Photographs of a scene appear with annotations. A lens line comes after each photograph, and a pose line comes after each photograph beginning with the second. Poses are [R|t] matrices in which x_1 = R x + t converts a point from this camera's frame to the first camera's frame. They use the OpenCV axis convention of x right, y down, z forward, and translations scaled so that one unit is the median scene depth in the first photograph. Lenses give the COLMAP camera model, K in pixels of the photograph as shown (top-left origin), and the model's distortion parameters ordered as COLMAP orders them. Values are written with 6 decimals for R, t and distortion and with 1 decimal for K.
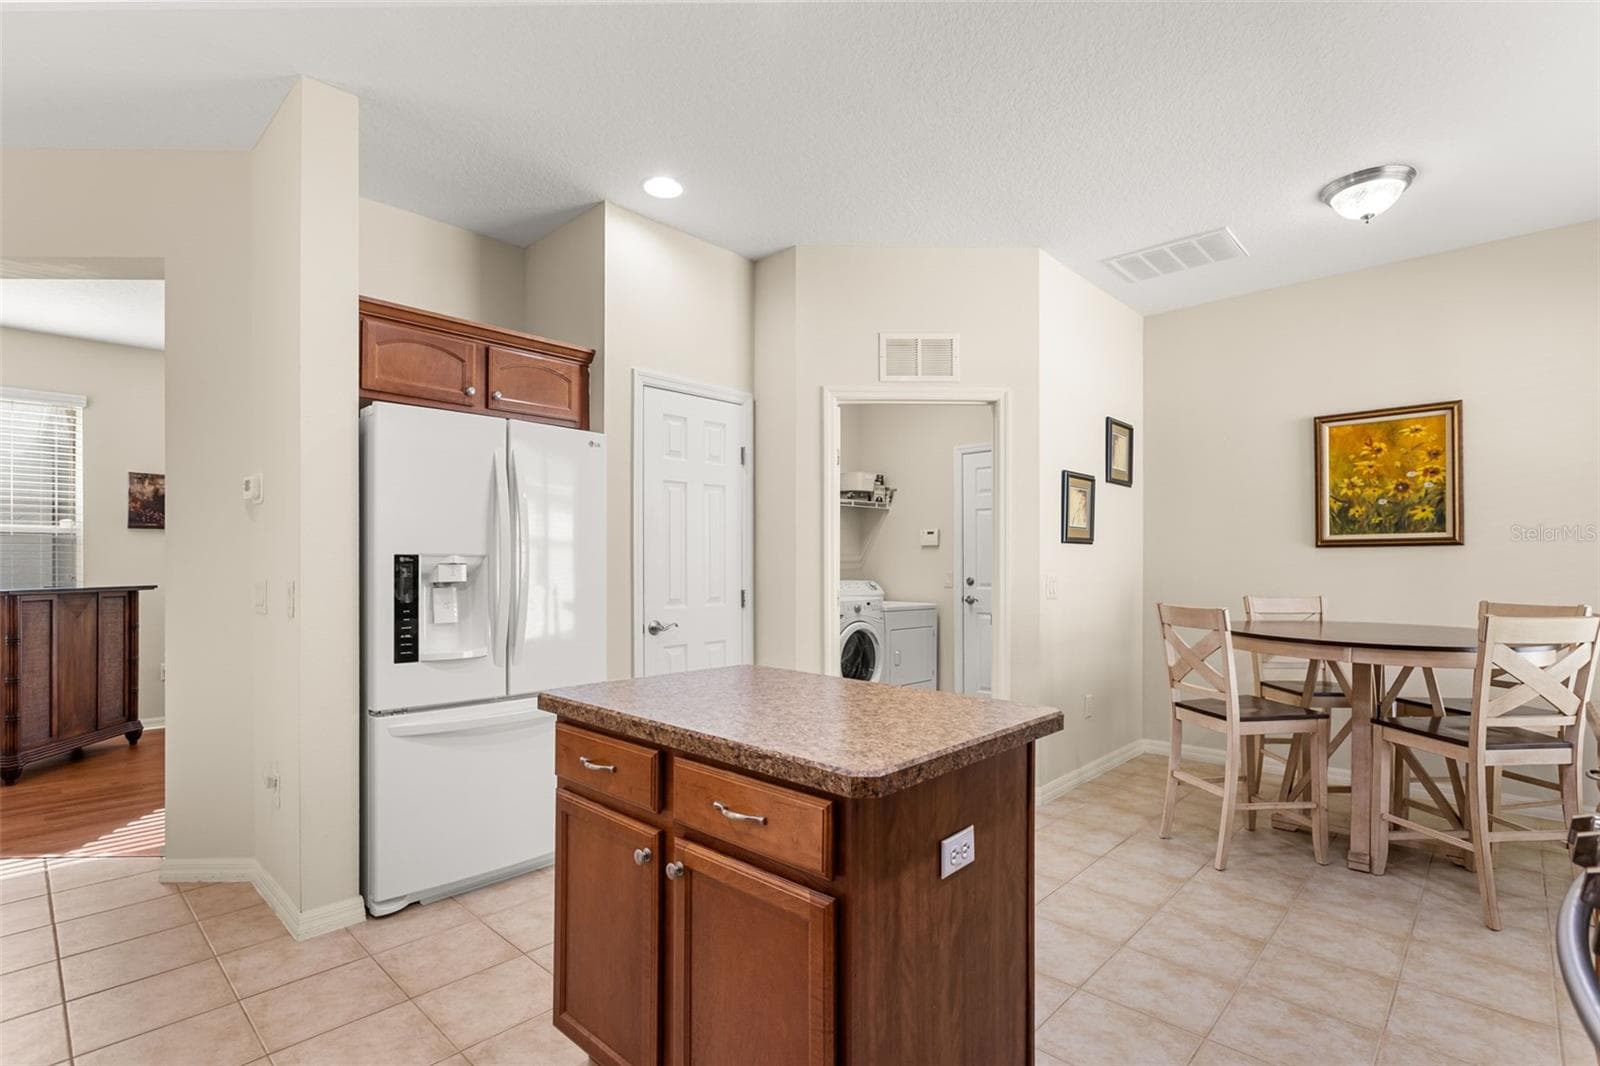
lens RADIAL K [[751.6, 0, 803.6], [0, 751.6, 551.9], [0, 0, 1]] dist [-0.000507, -0.000048]
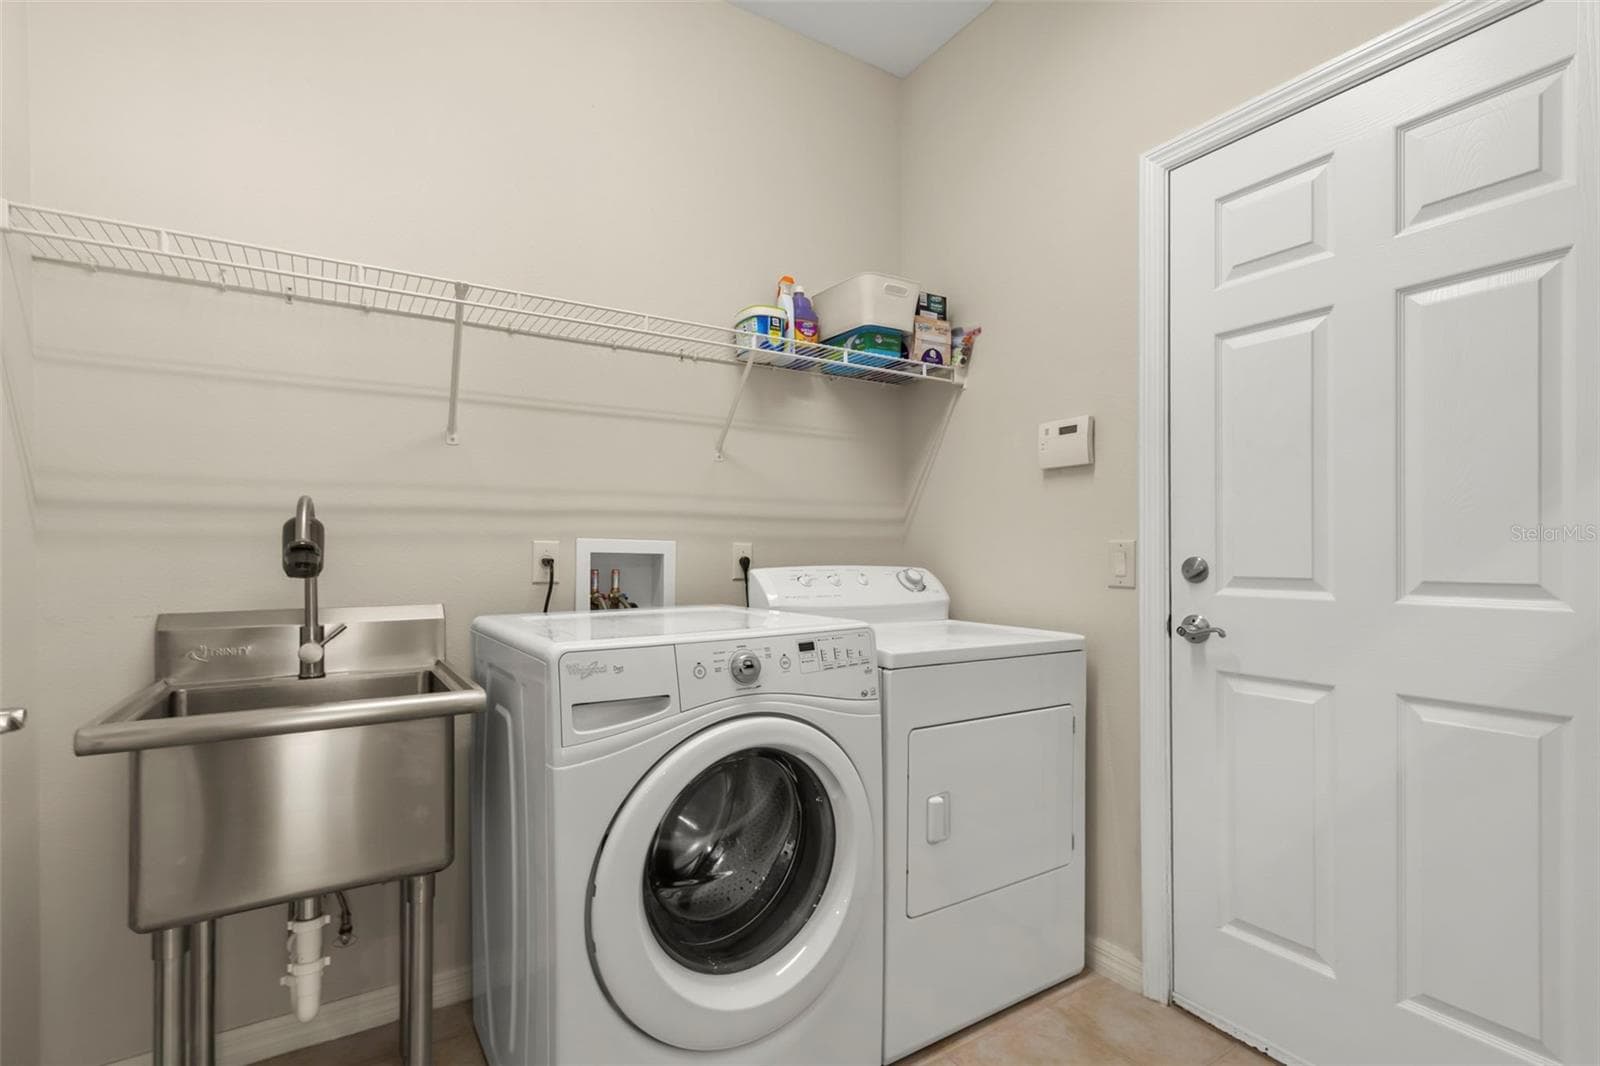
lens RADIAL K [[751.6, 0, 803.6], [0, 751.6, 551.9], [0, 0, 1]] dist [-0.000507, -0.000048]
pose [[0.971921, -0.000991, -0.235304, 0.157806], [0.004209, 0.999904, 0.013171, 0.031134], [0.235268, -0.013792, 0.971833, 0.758096]]
